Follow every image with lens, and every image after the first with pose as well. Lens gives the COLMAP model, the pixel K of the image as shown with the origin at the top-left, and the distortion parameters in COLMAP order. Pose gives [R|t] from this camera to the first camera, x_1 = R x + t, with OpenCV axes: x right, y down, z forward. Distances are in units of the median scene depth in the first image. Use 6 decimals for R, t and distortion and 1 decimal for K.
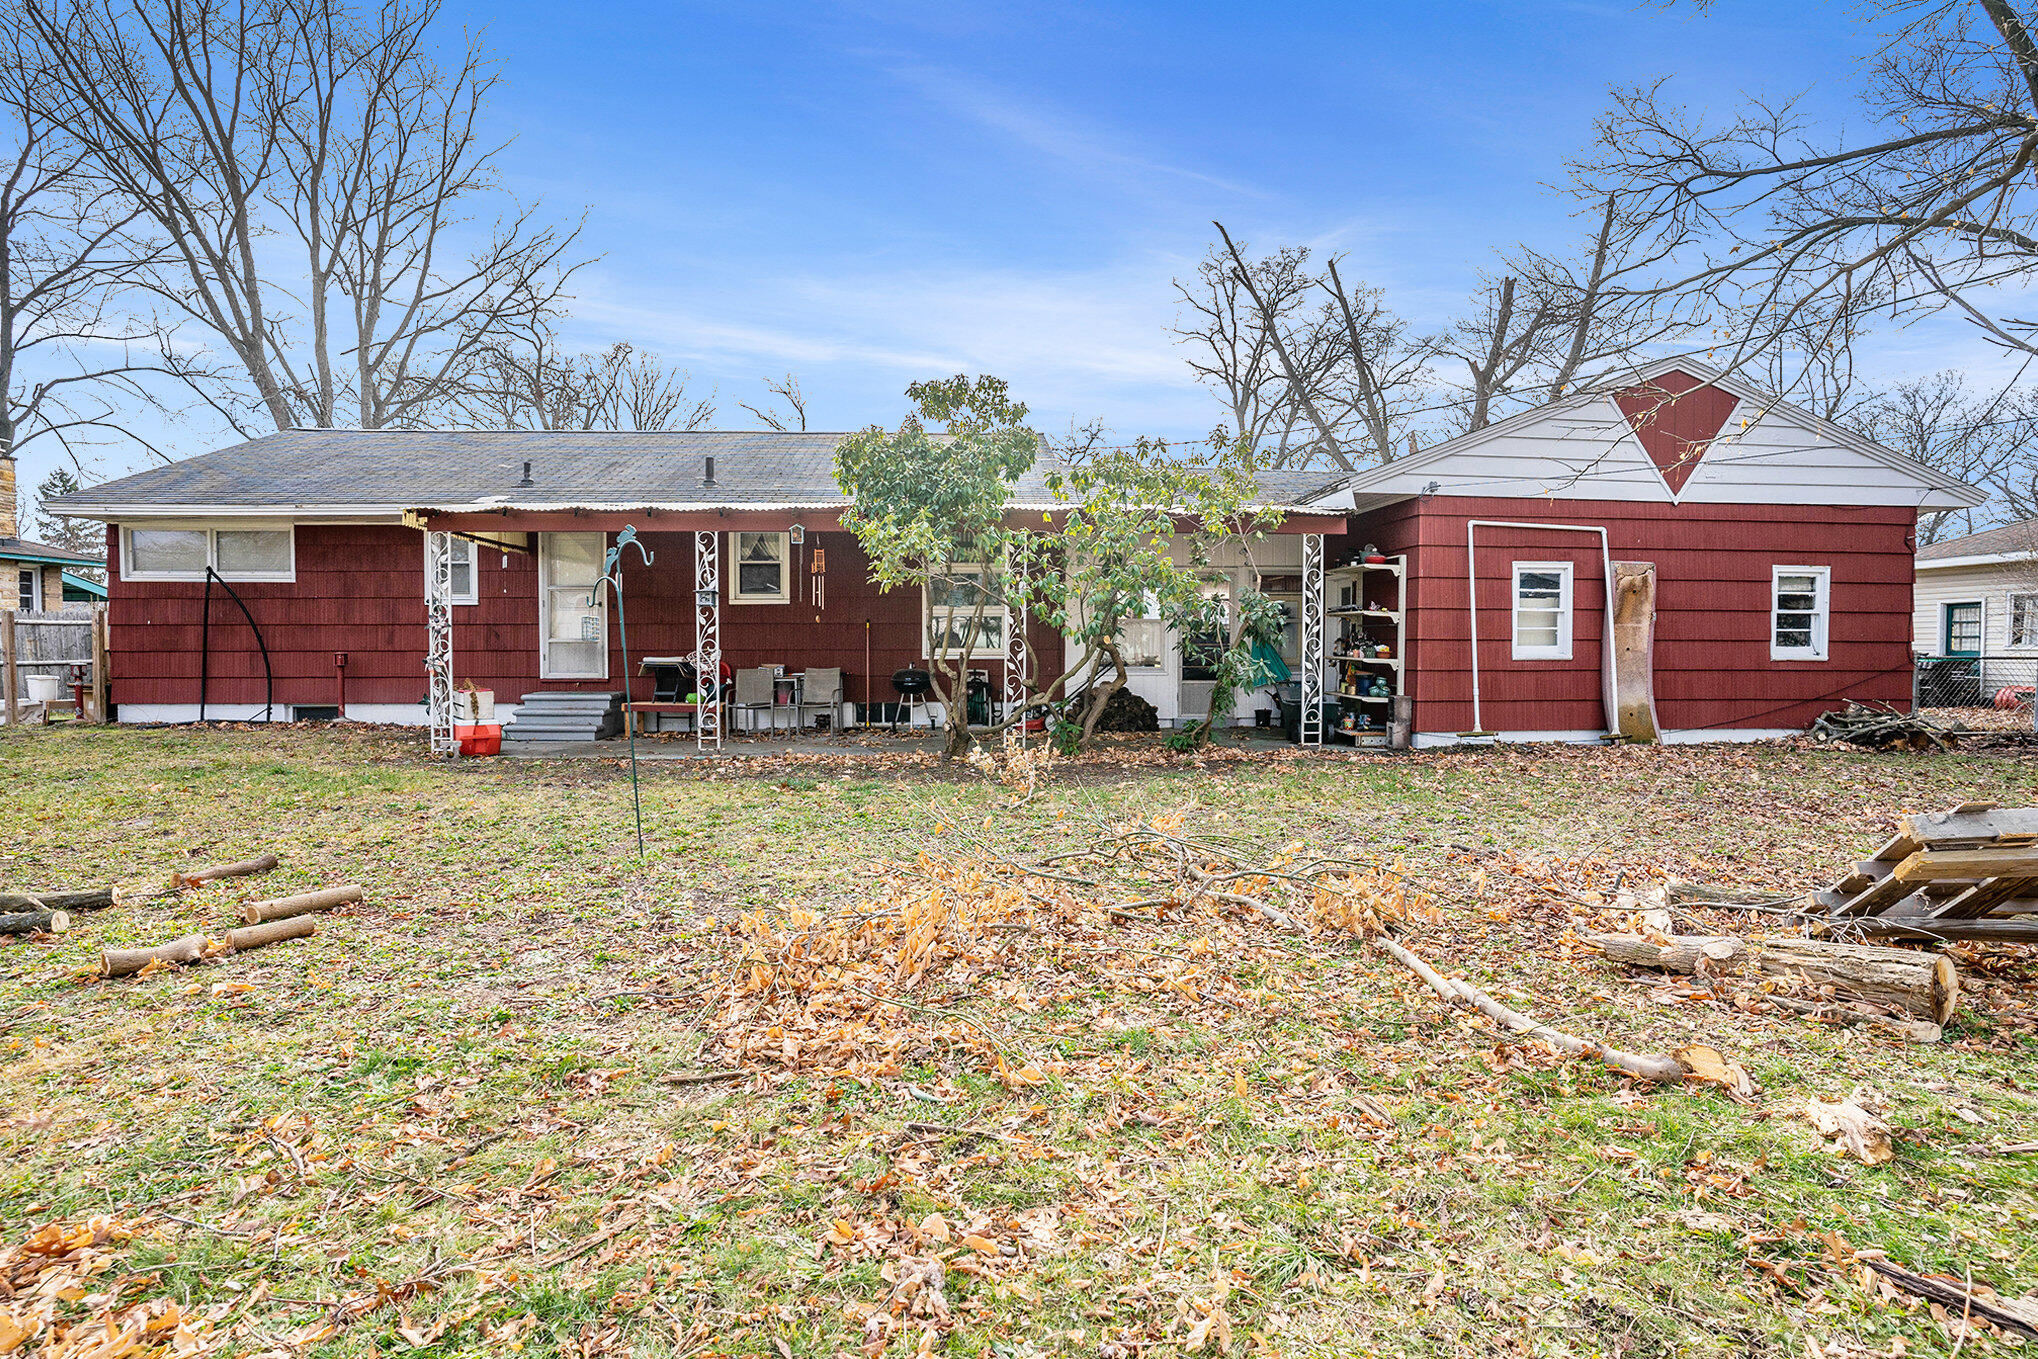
lens RADIAL K [[1056.7, 0, 1019.0], [0, 1056.7, 679.5], [0, 0, 1]] dist [-0.056424, 0.001491]
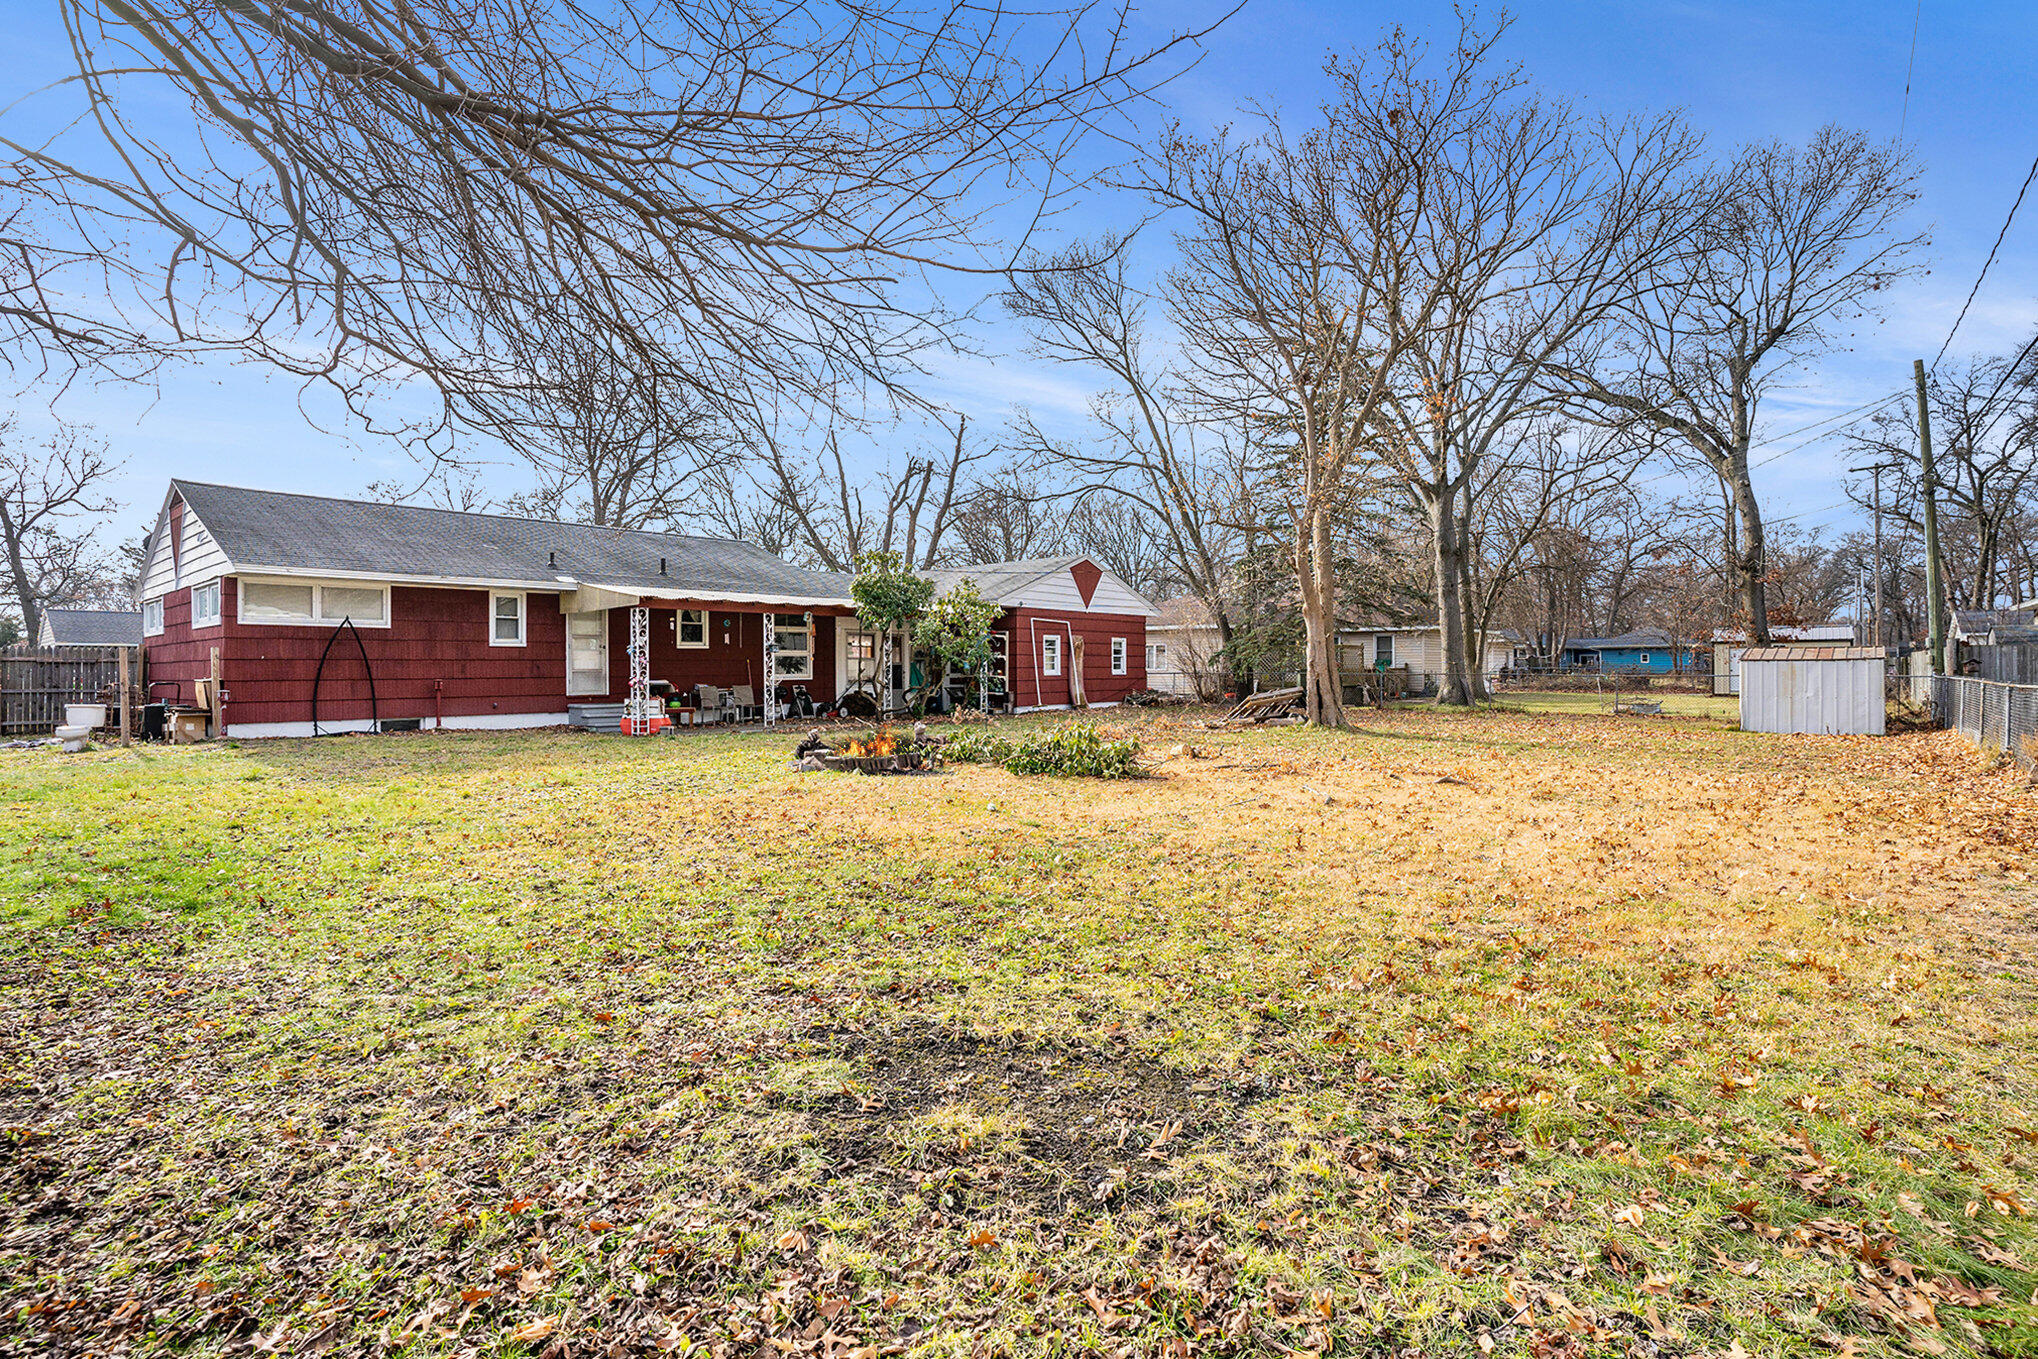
lens RADIAL K [[1056.7, 0, 1019.0], [0, 1056.7, 679.5], [0, 0, 1]] dist [-0.056424, 0.001491]
pose [[0.681950, -0.011492, 0.731308, -1.342500], [0.035153, 0.999236, -0.017078, 0.029345], [-0.730553, 0.037354, 0.681833, -0.617867]]
